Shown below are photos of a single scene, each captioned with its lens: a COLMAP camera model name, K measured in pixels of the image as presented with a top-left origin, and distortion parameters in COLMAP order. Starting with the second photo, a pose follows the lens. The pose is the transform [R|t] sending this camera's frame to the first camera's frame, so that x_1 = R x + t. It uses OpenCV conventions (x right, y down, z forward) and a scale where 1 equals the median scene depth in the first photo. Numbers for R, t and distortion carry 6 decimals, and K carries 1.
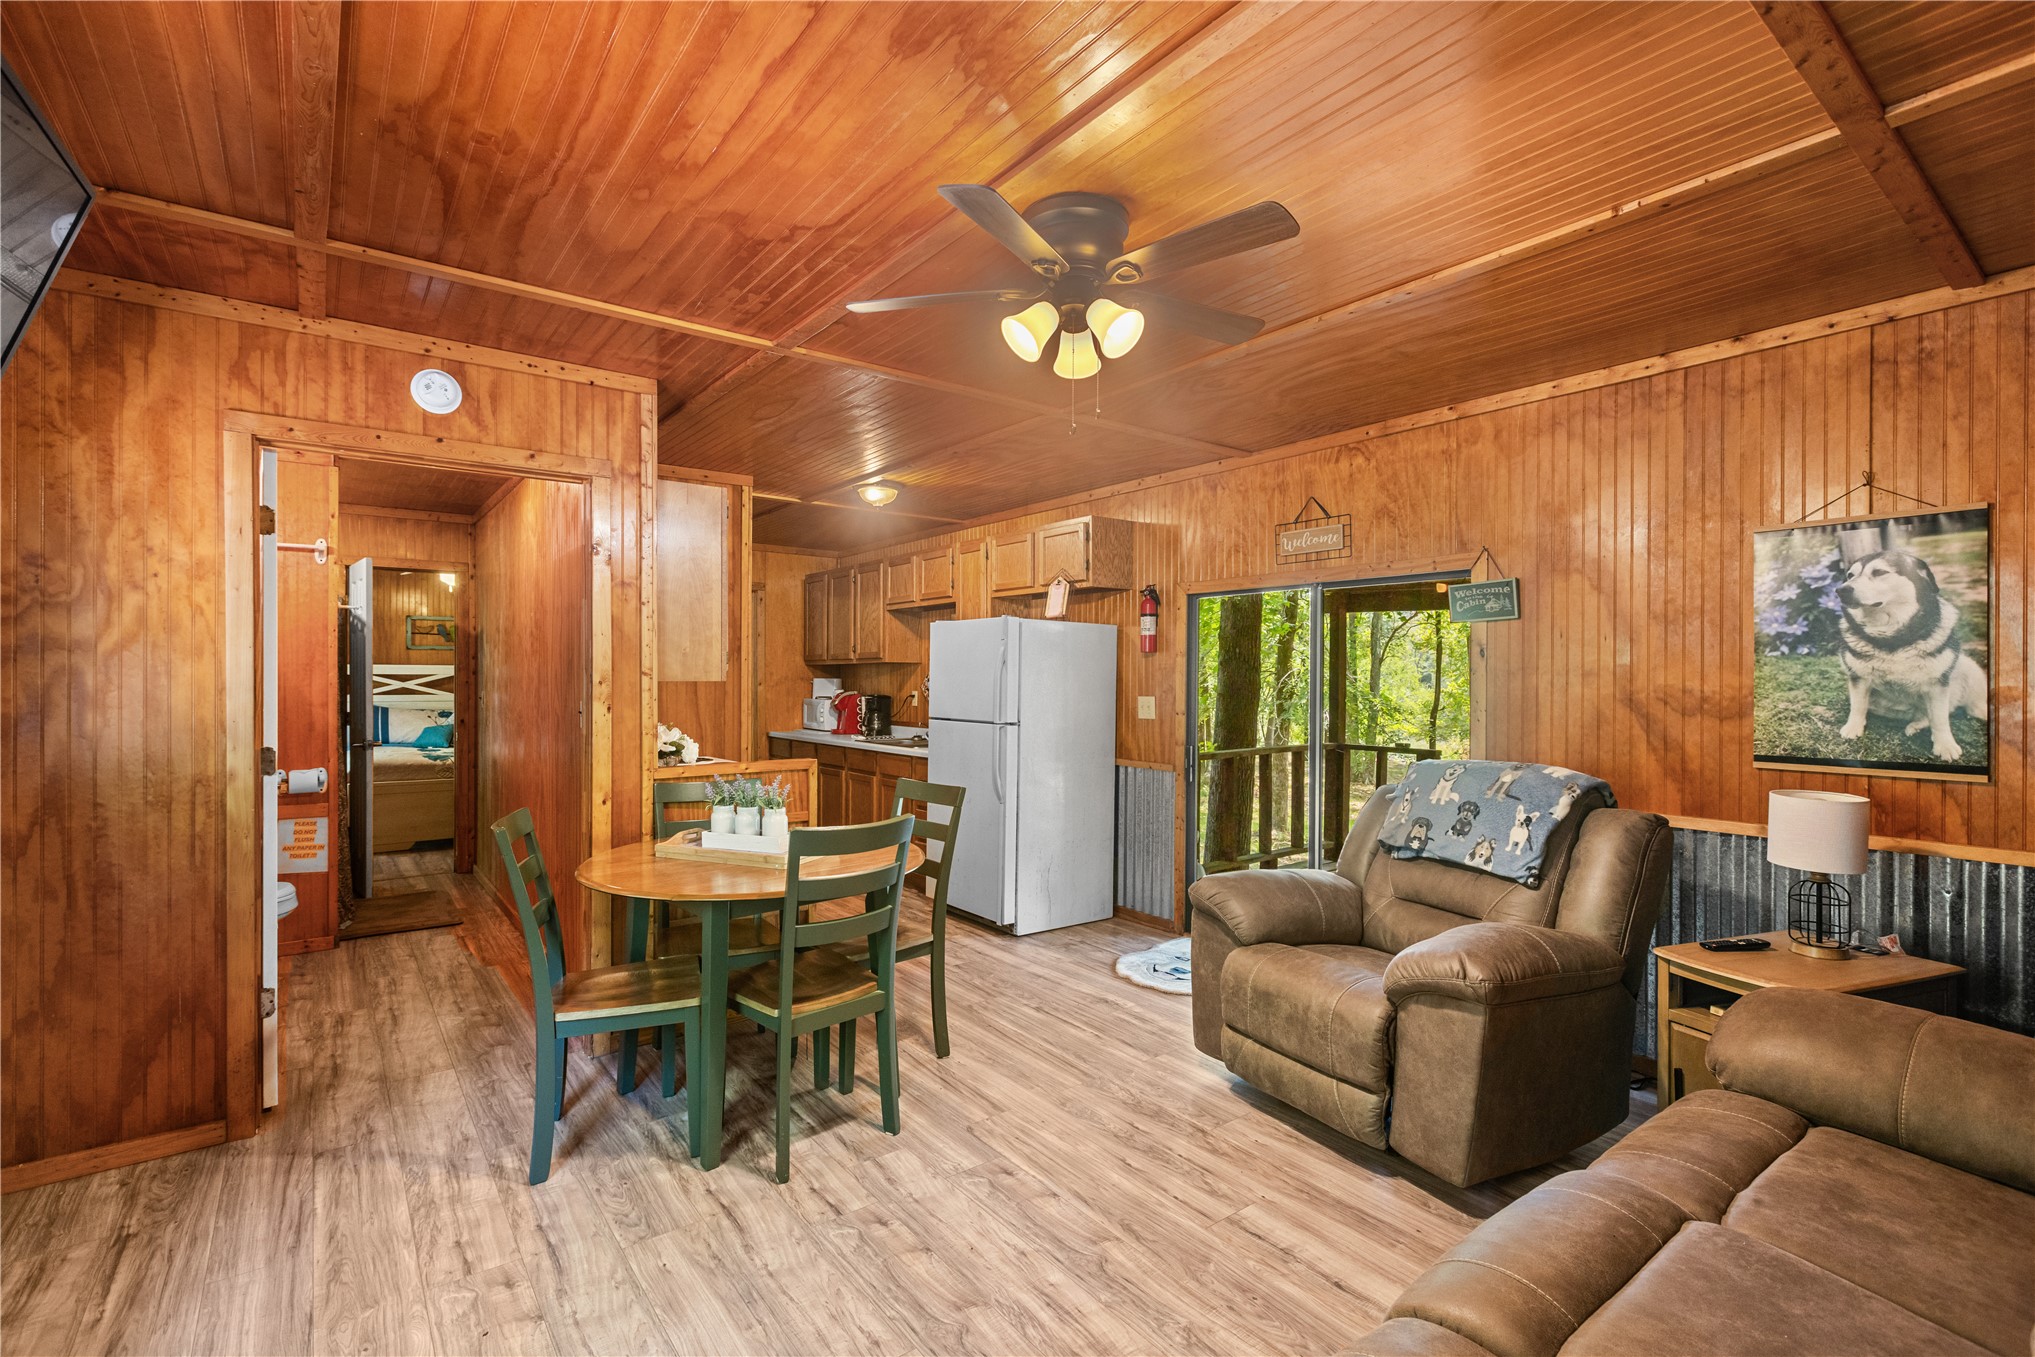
lens RADIAL K [[927.4, 0, 1017.5], [0, 927.4, 678.5], [0, 0, 1]] dist [-0.000009, 0.000210]
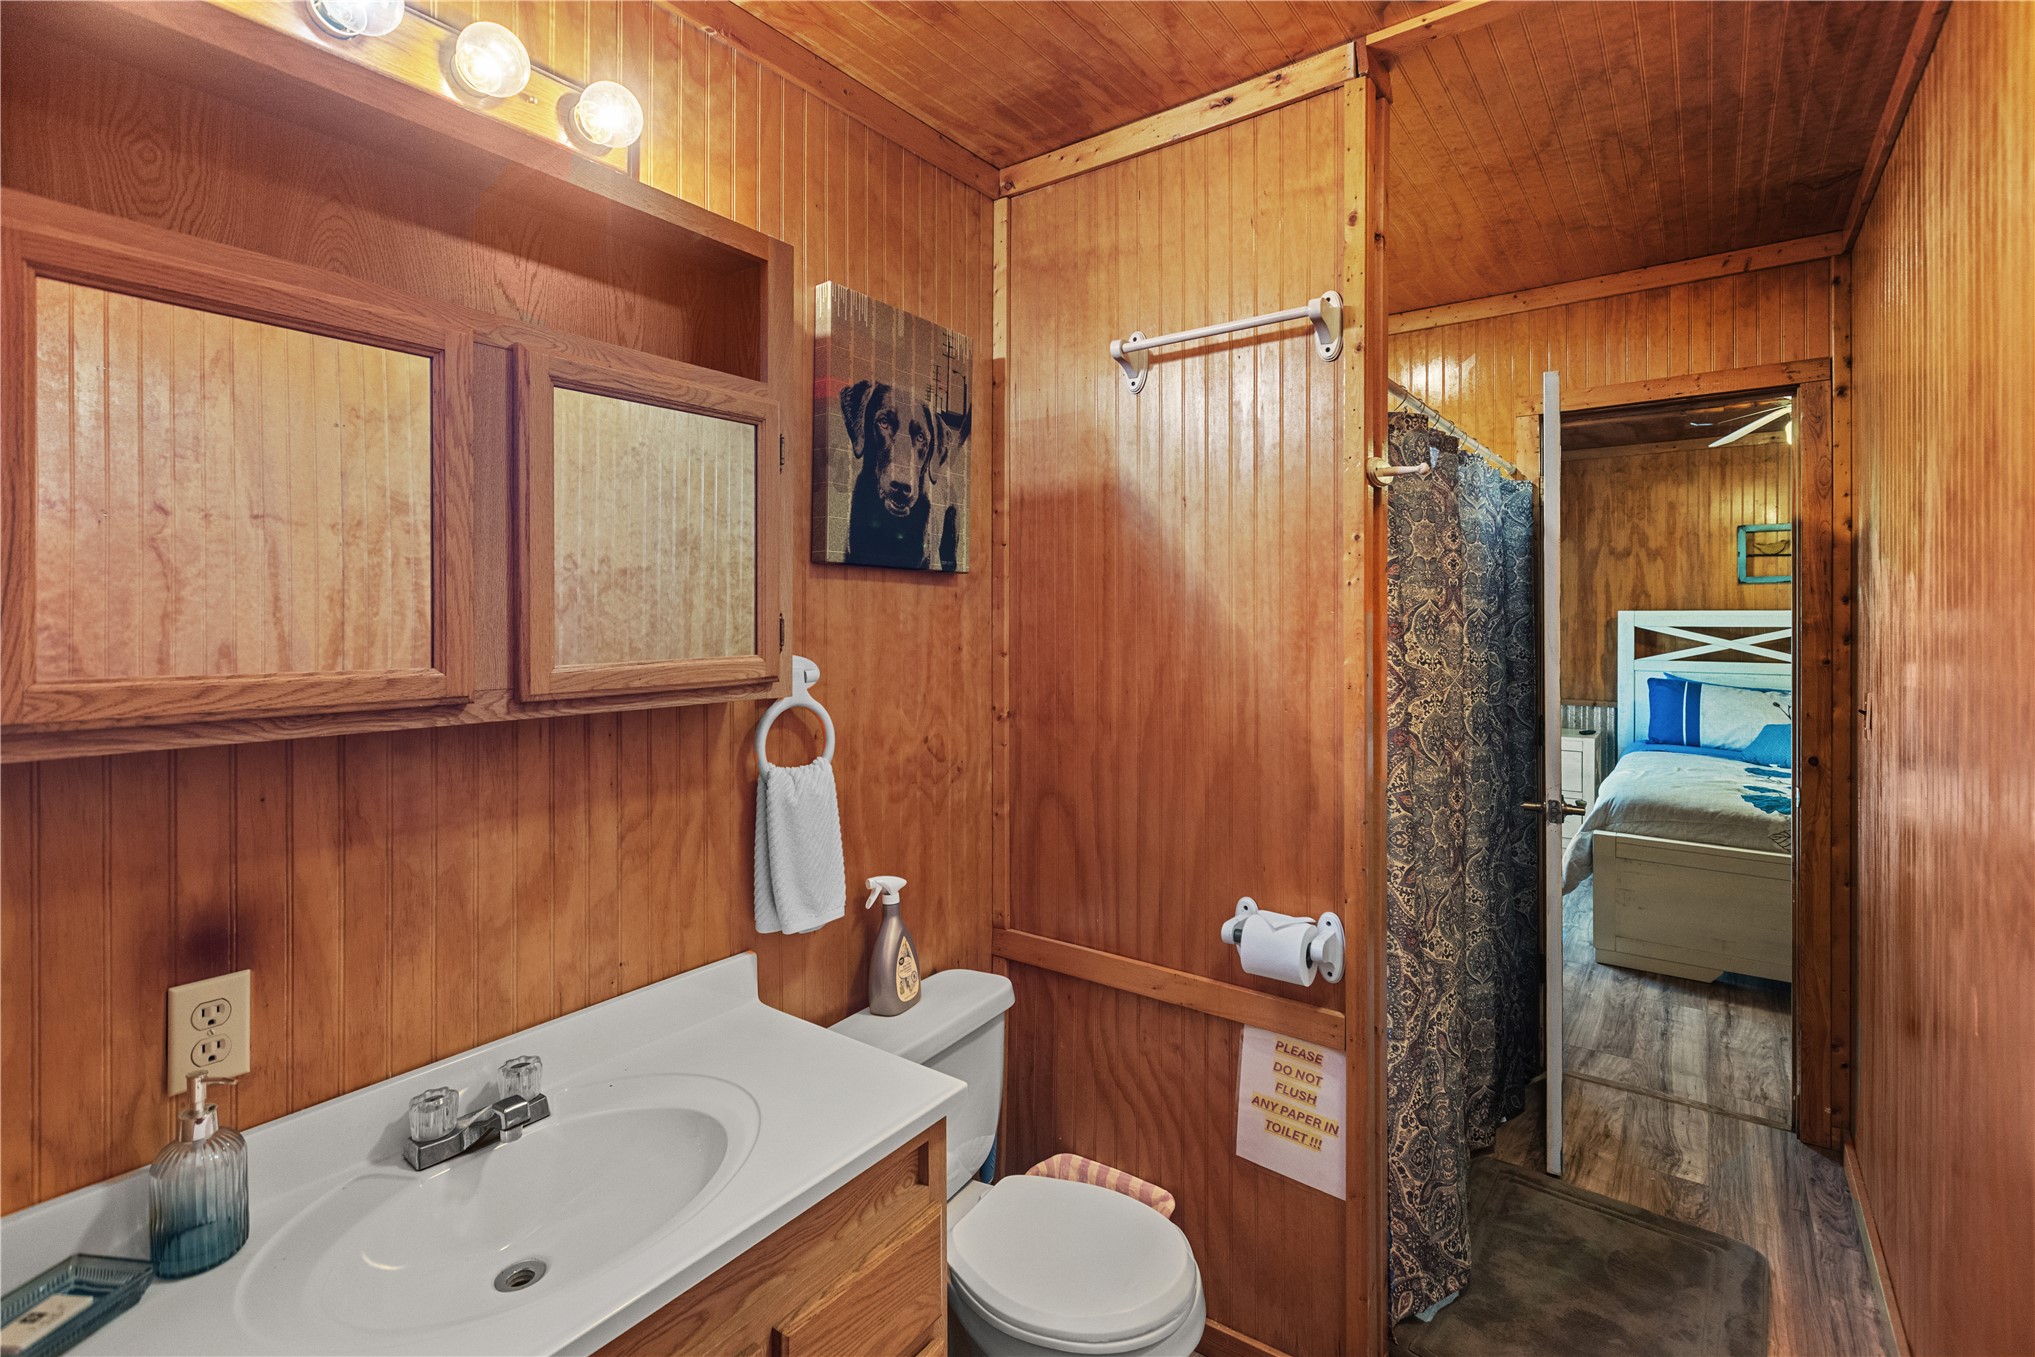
lens RADIAL K [[926.8, 0, 1013.5], [0, 926.8, 622.7], [0, 0, 1]] dist [0.001898, 0.000358]
pose [[0.275152, 0.001098, -0.961400, -0.331906], [0.005007, 0.999984, 0.002575, -0.016281], [0.961388, -0.005522, 0.275143, 0.599557]]
